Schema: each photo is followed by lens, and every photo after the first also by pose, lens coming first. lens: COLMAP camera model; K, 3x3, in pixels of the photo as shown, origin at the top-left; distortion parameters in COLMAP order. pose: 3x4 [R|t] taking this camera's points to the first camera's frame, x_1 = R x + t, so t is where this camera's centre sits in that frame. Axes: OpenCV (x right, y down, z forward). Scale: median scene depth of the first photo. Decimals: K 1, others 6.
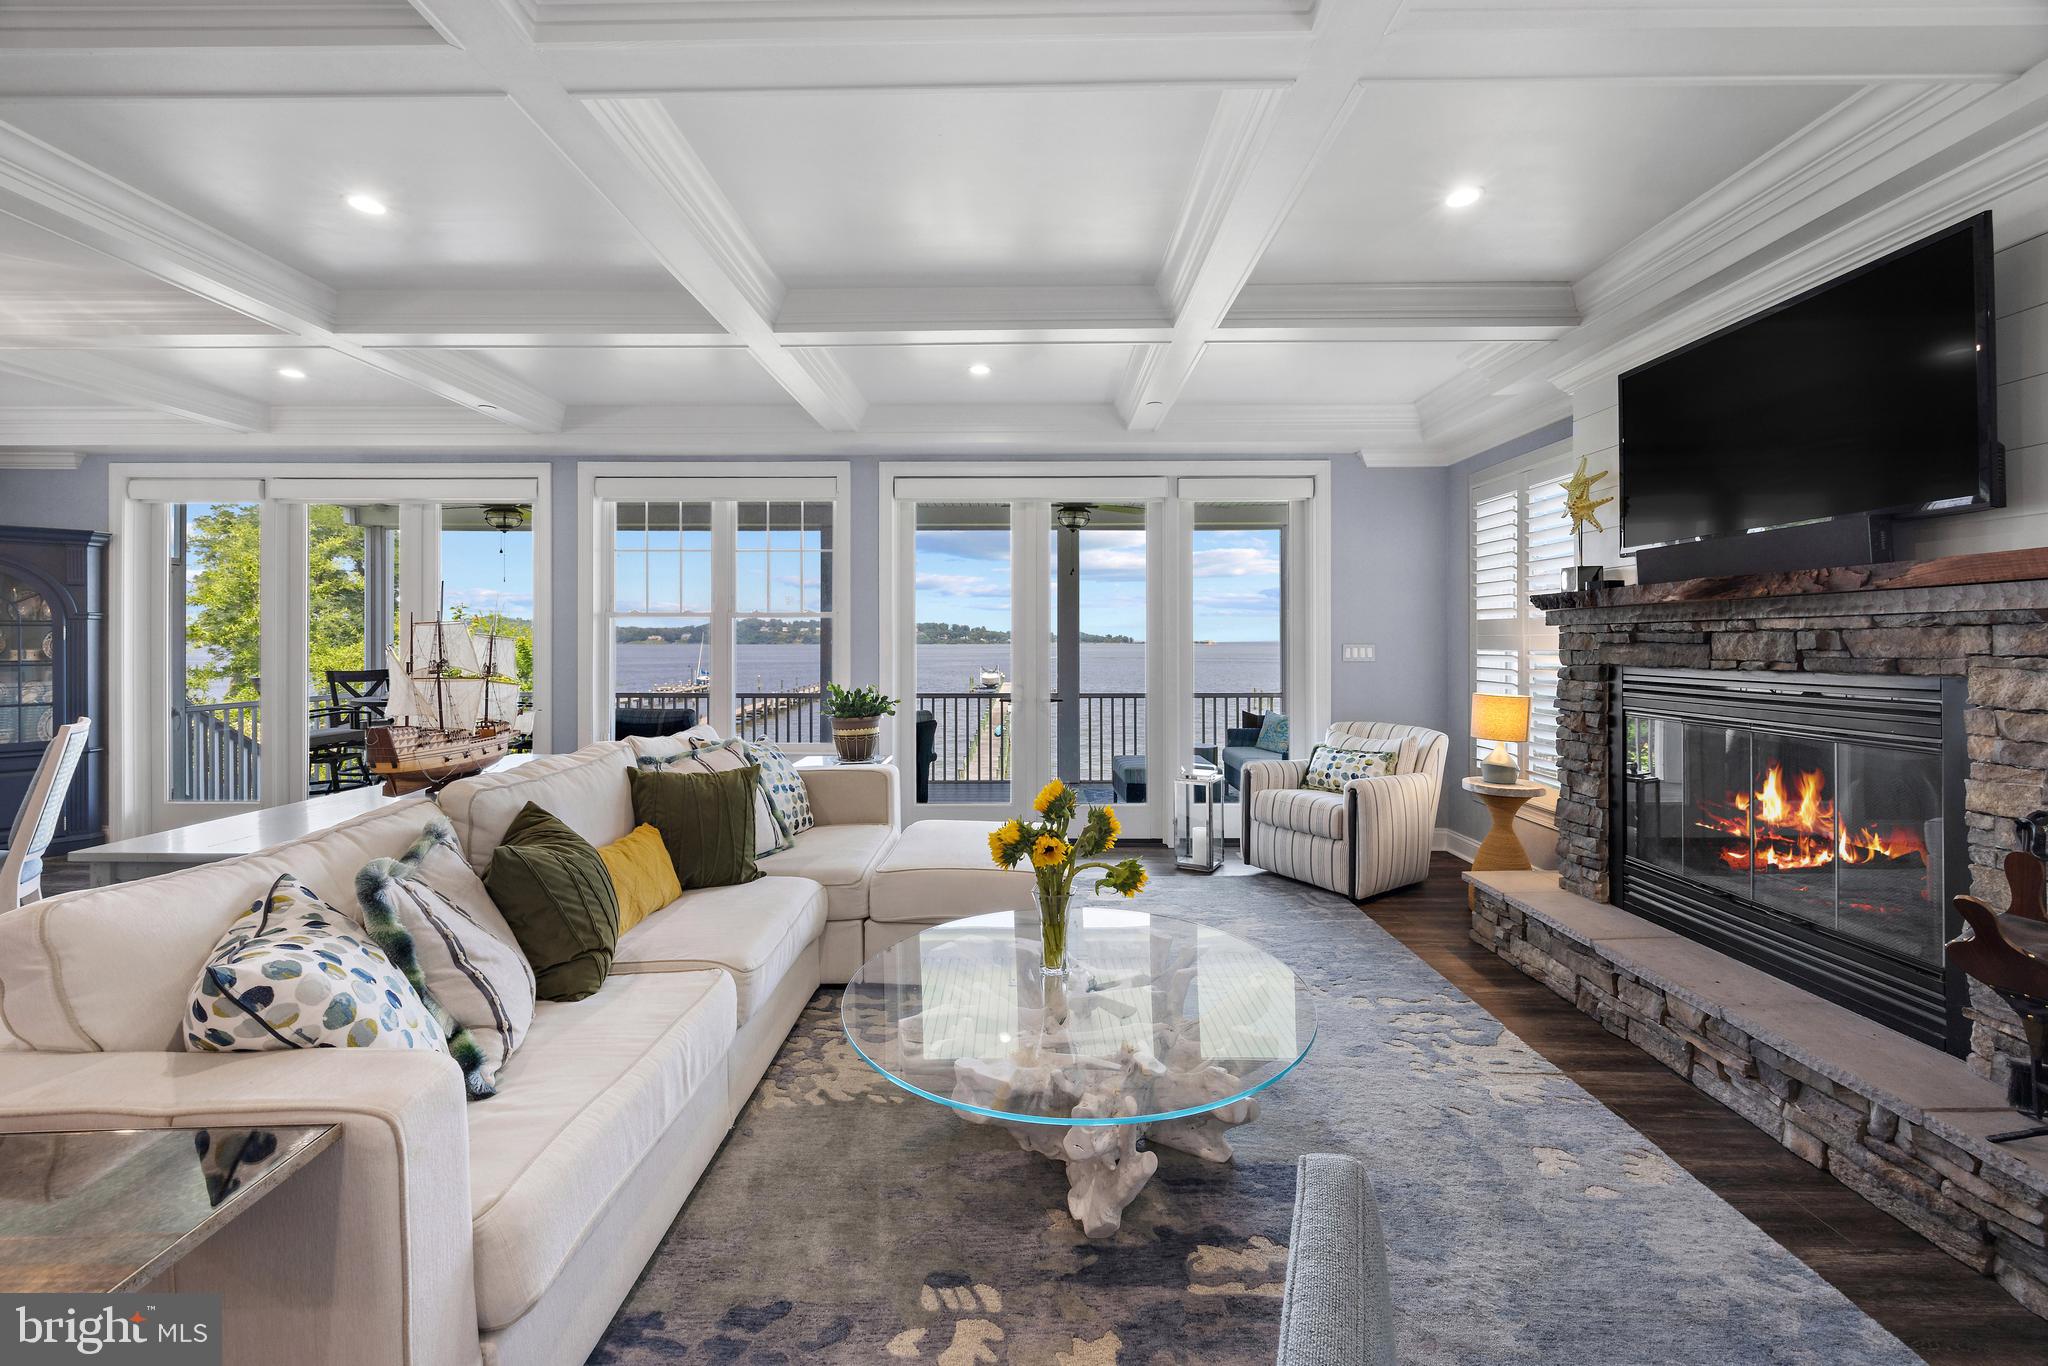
lens RADIAL K [[794.1, 0, 1012.2], [0, 794.1, 641.1], [0, 0, 1]] dist [-0.001285, -0.000399]
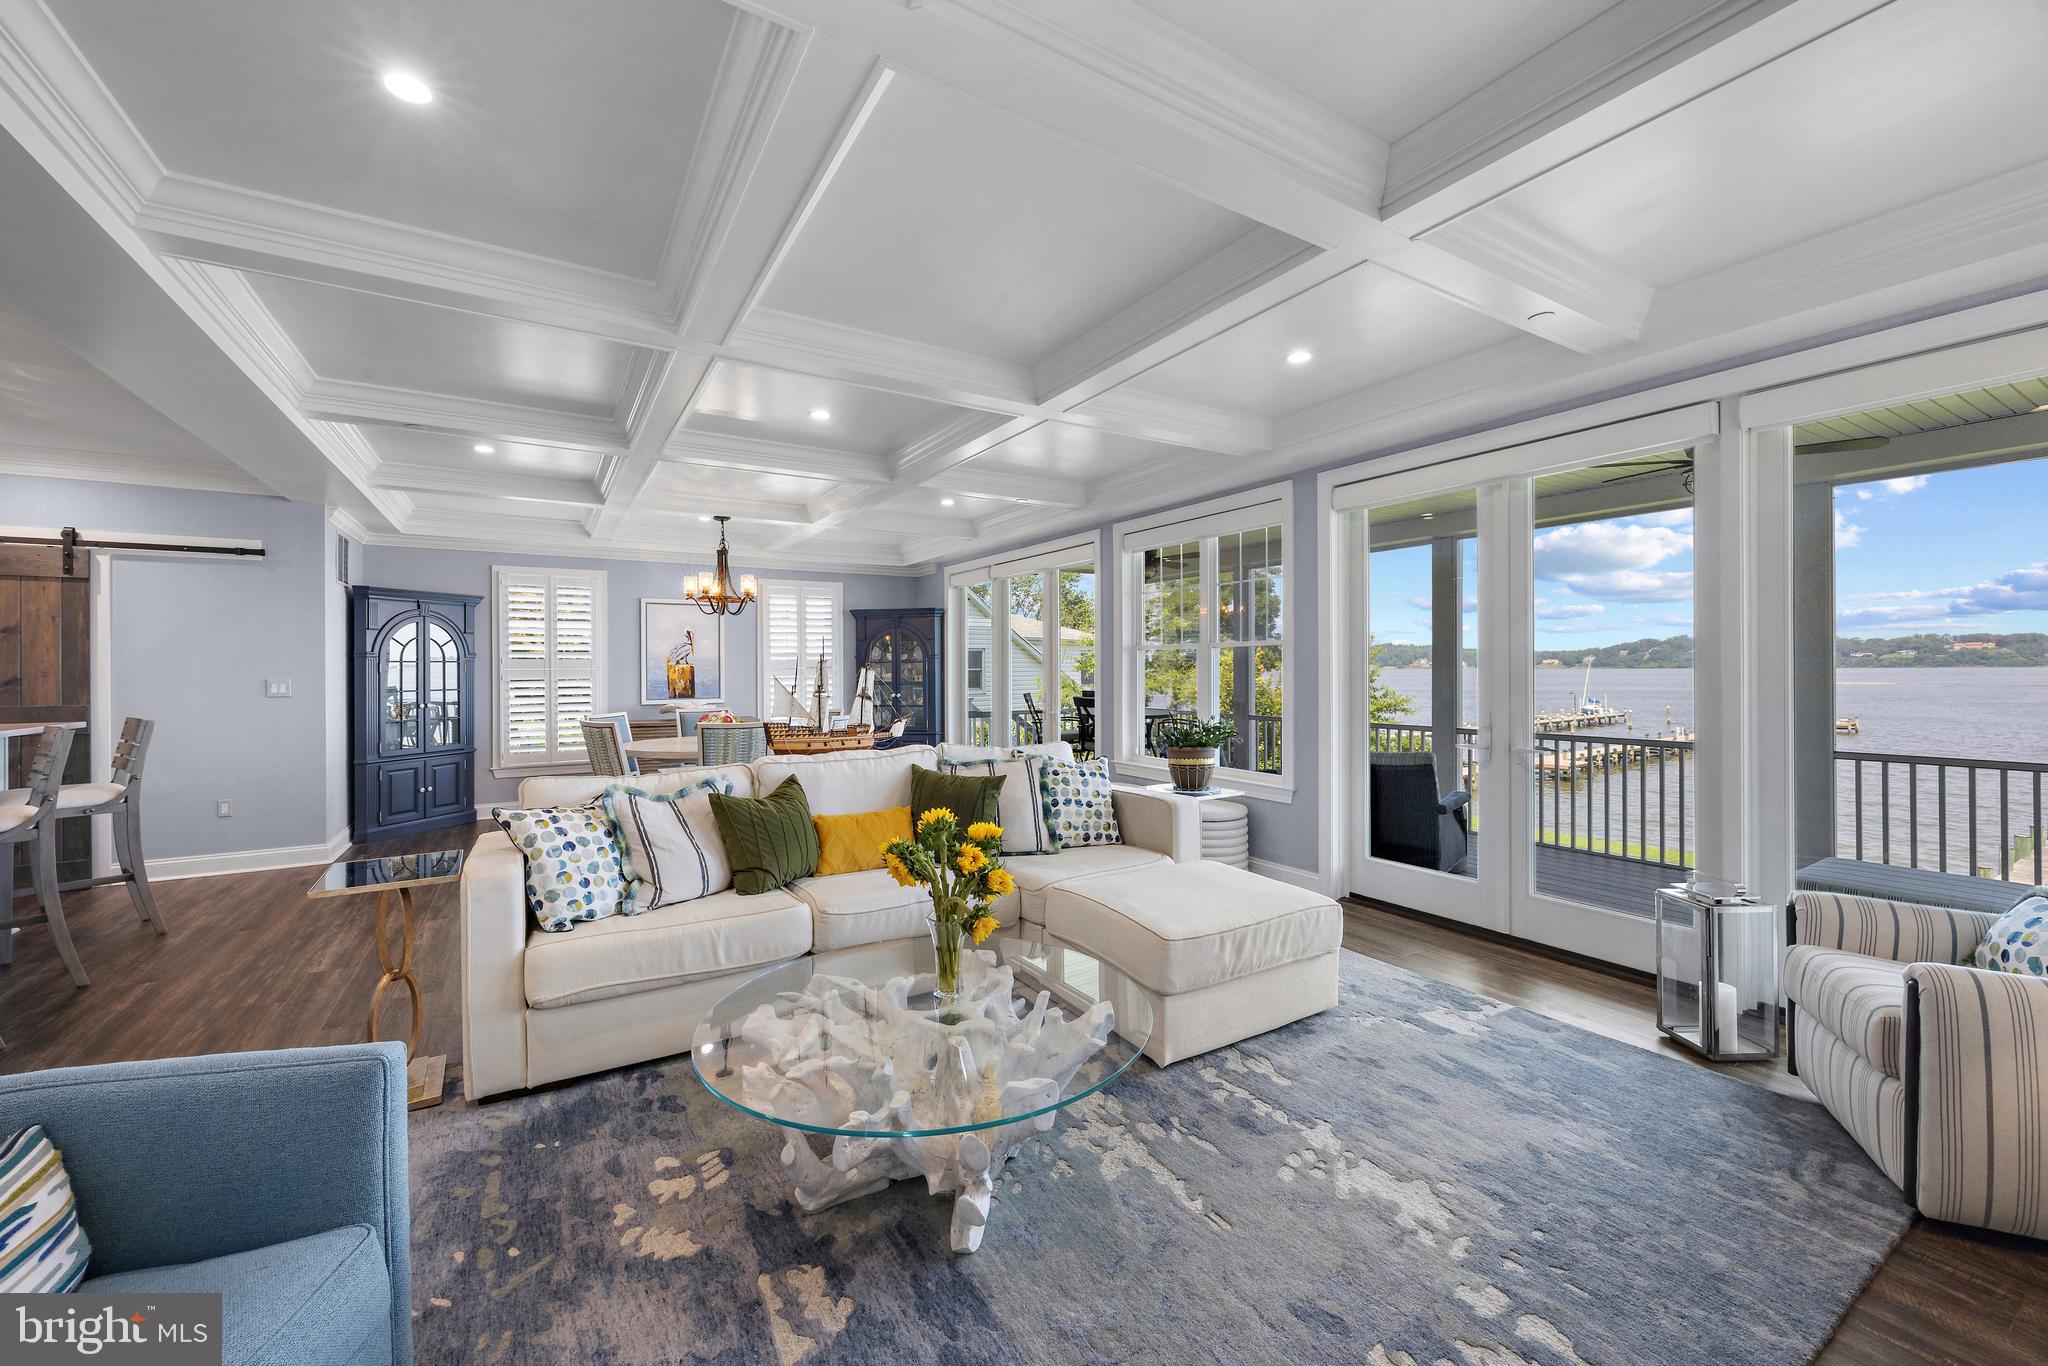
lens RADIAL K [[794.1, 0, 1037.3], [0, 794.1, 671.2], [0, 0, 1]] dist [-0.001285, -0.000399]
pose [[0.539007, 0.000145, -0.842301, 0.428177], [0.005984, 0.999974, 0.004001, -0.003969], [0.842280, -0.007197, 0.538992, 0.235485]]
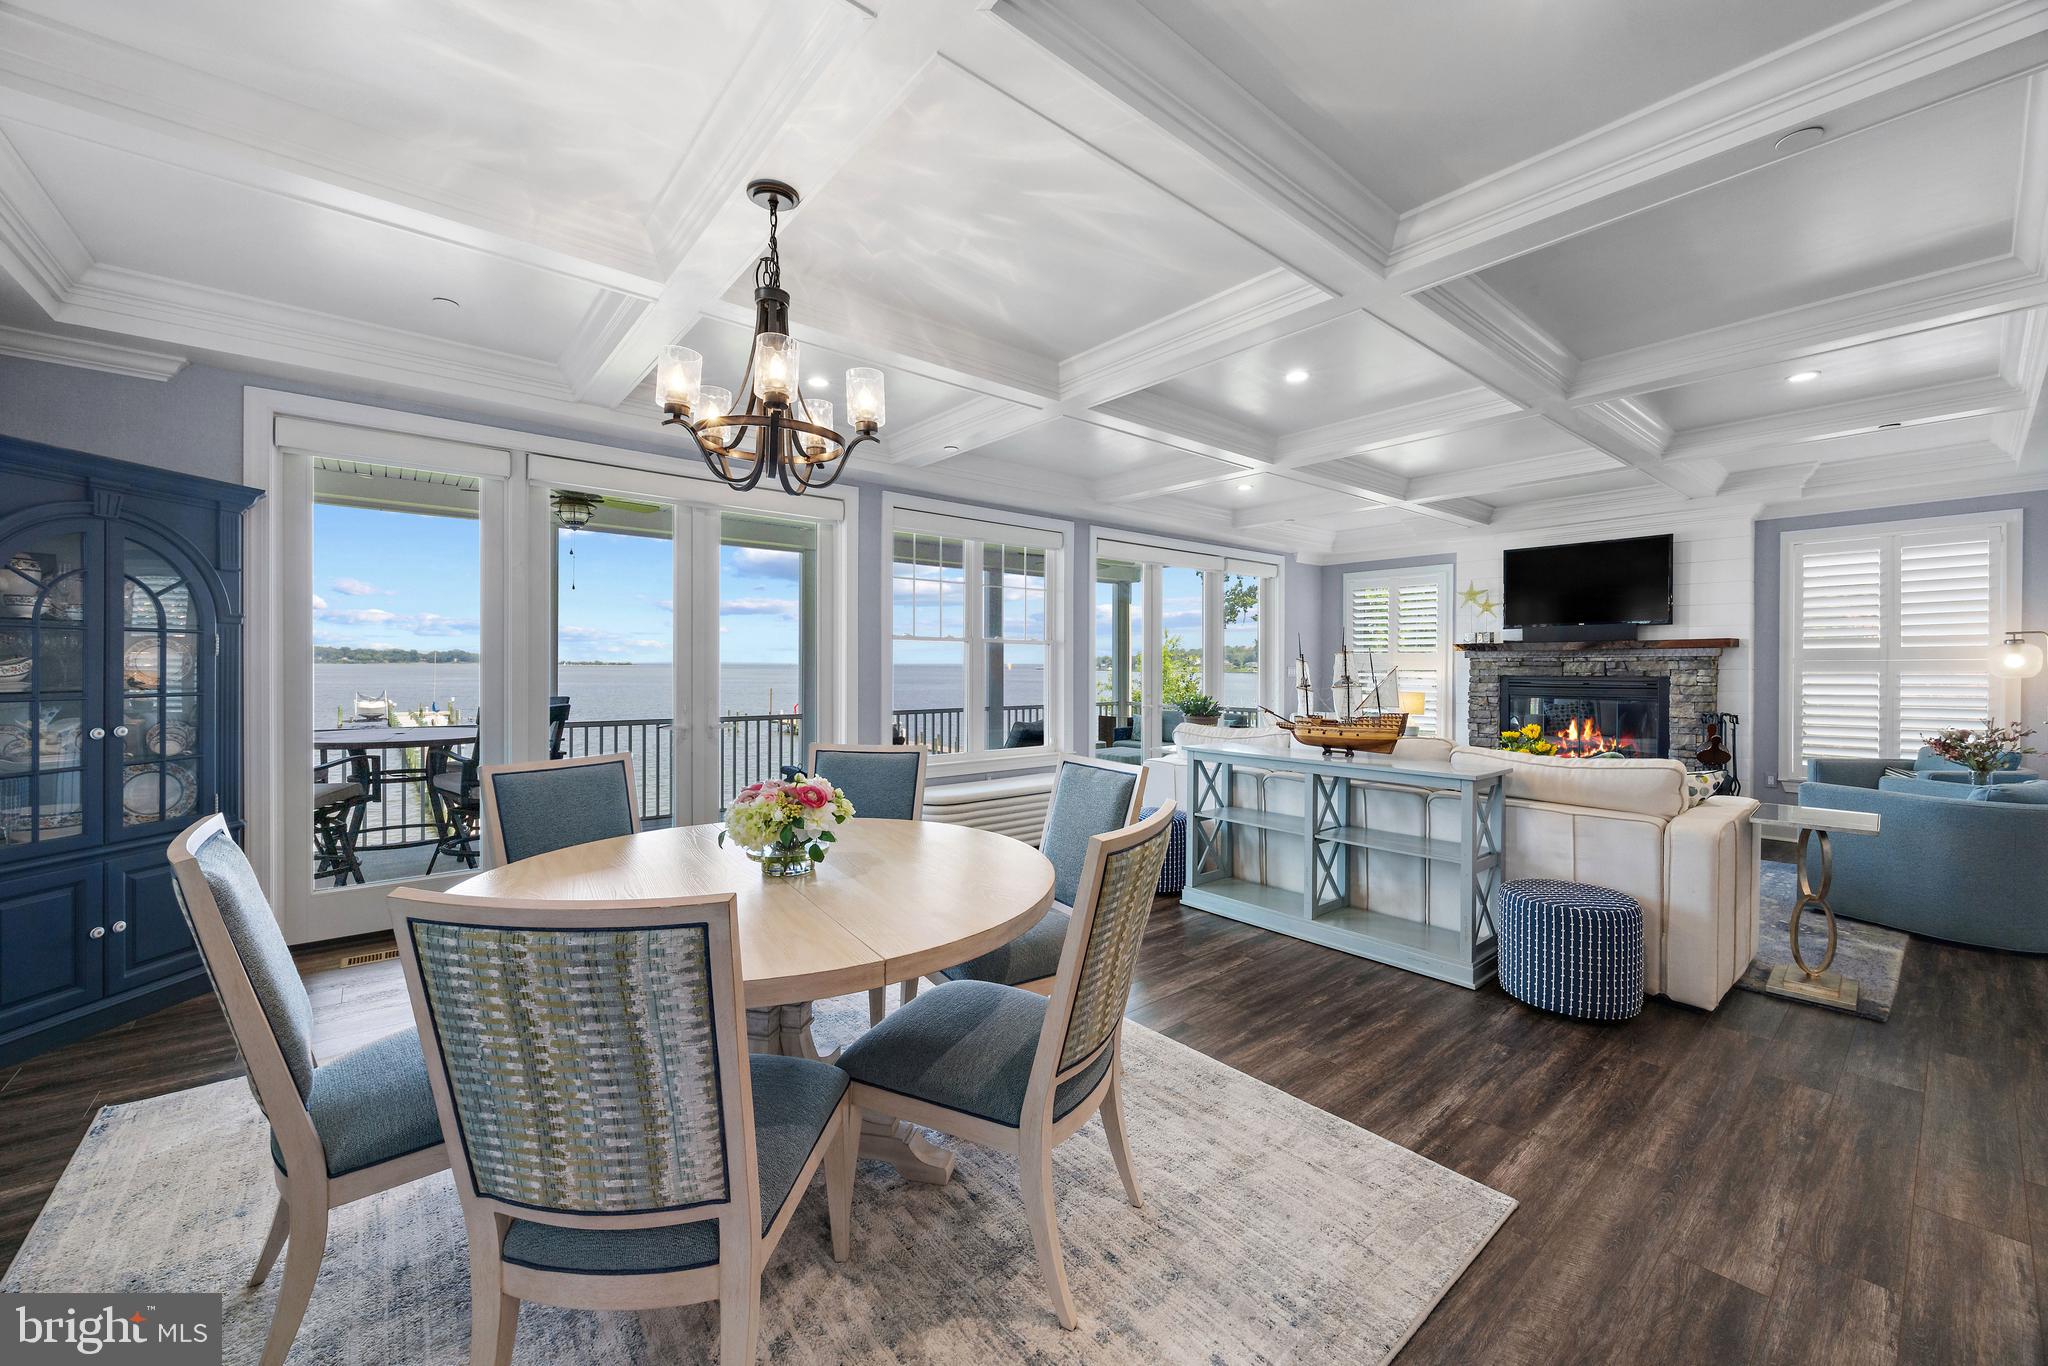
lens RADIAL K [[794.1, 0, 1032.1], [0, 794.1, 670.9], [0, 0, 1]] dist [-0.001285, -0.000399]
pose [[0.766425, 0.002017, 0.642330, -1.060215], [-0.008046, 0.999947, 0.006461, 0.001999], [-0.642283, -0.010120, 0.766401, 0.076990]]
